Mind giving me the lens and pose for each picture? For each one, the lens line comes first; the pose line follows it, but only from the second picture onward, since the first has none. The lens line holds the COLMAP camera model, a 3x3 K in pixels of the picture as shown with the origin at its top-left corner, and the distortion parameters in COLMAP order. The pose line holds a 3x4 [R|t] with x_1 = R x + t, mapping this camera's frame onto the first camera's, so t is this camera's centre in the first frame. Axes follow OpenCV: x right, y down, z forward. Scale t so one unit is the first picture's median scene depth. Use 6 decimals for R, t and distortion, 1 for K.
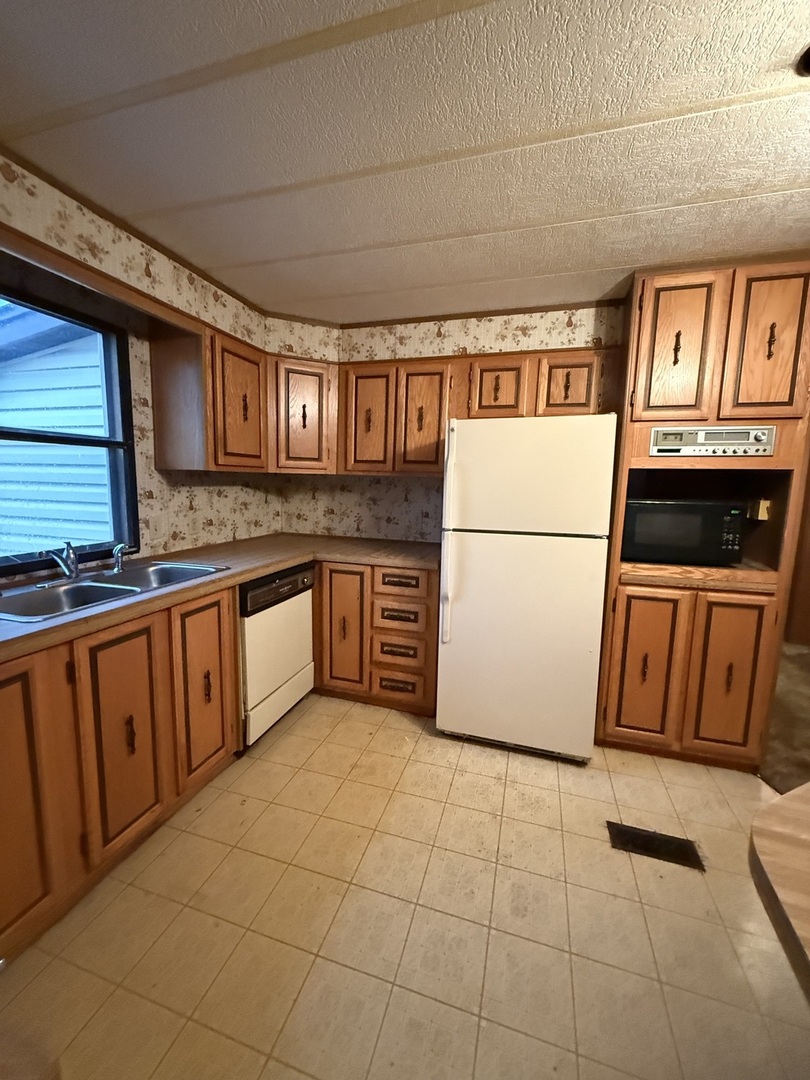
lens RADIAL K [[431.0, 0, 405.1], [0, 431.0, 540.9], [0, 0, 1]] dist [0.000593, 0.000080]
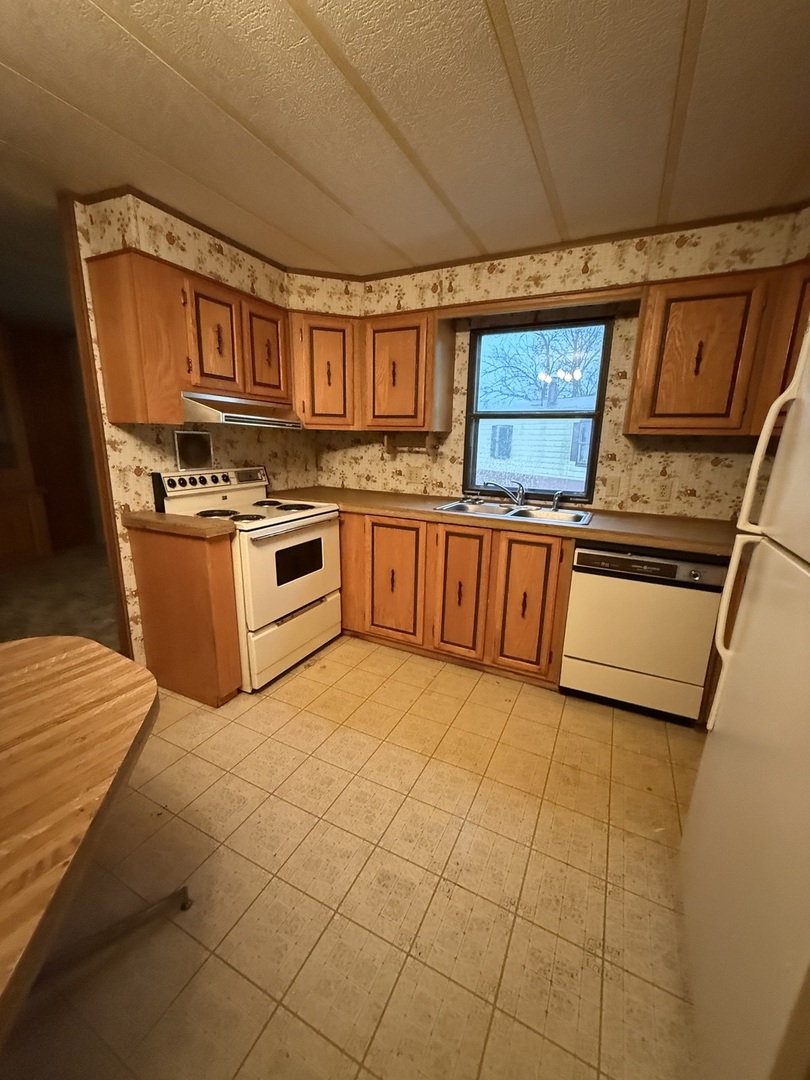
lens RADIAL K [[431.0, 0, 405.1], [0, 431.0, 541.7], [0, 0, 1]] dist [0.000593, 0.000080]
pose [[-0.165572, 0.201814, -0.965327, 0.638140], [-0.164706, 0.959431, 0.228832, -0.059997], [0.972347, 0.196883, -0.125615, 0.624289]]
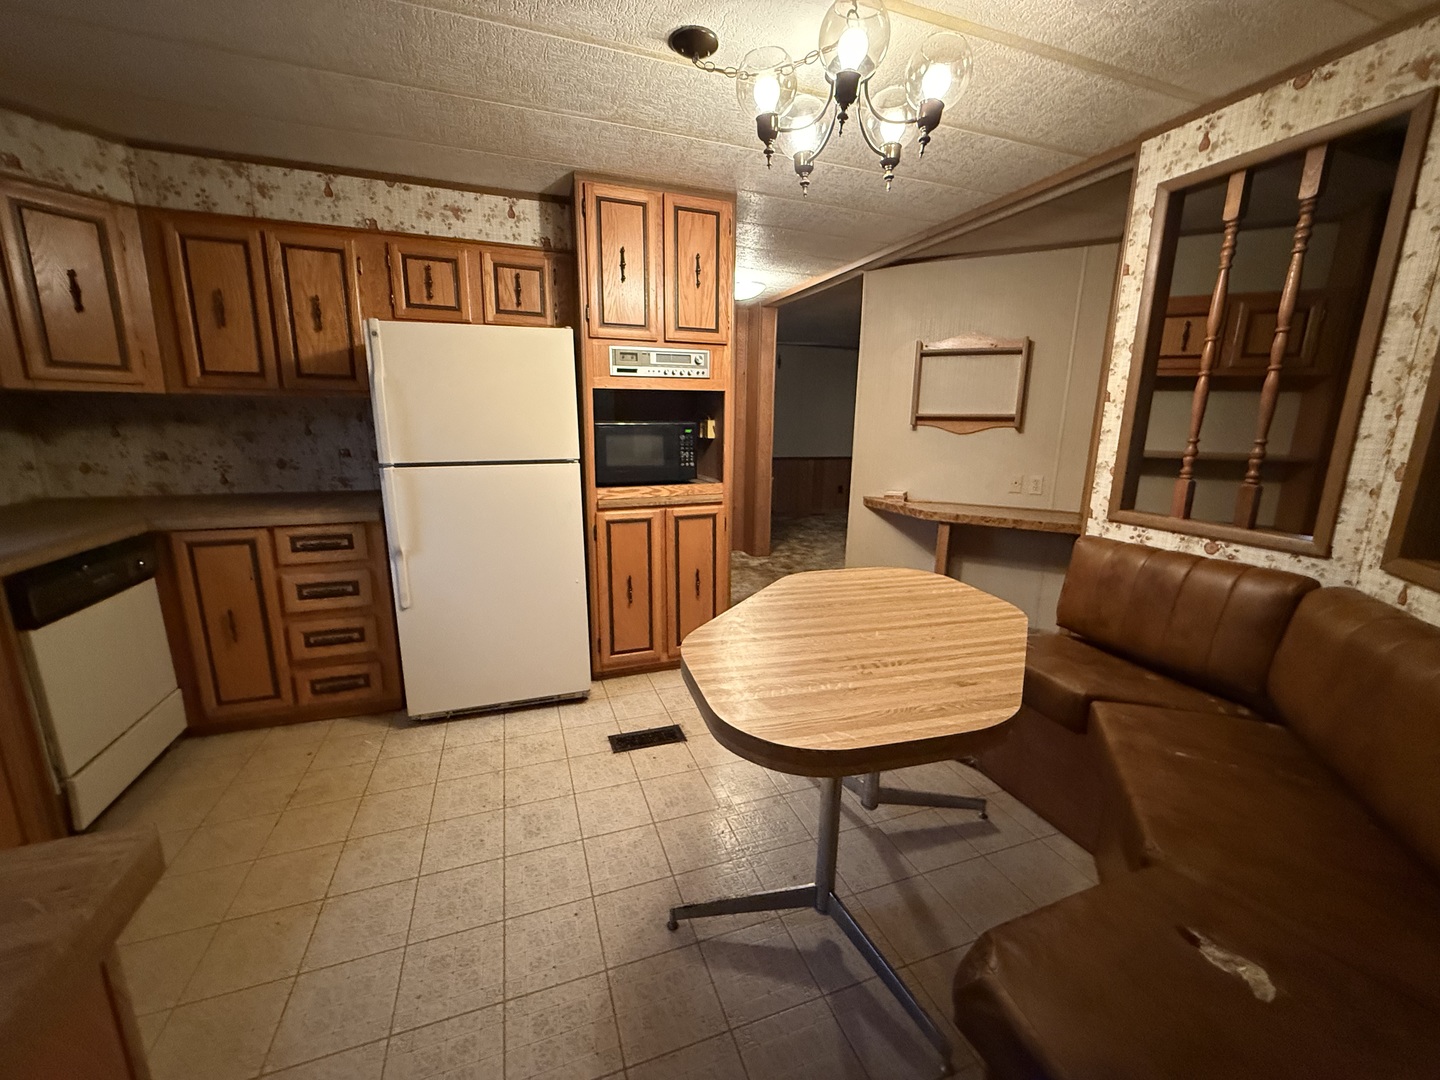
lens RADIAL K [[574.7, 0, 712.0], [0, 574.7, 541.3], [0, 0, 1]] dist [0.000593, 0.000080]
pose [[0.803660, -0.138212, 0.578816, -0.047556], [0.090332, 0.989717, 0.110907, 0.045293], [-0.588193, -0.036846, 0.807881, -0.178711]]
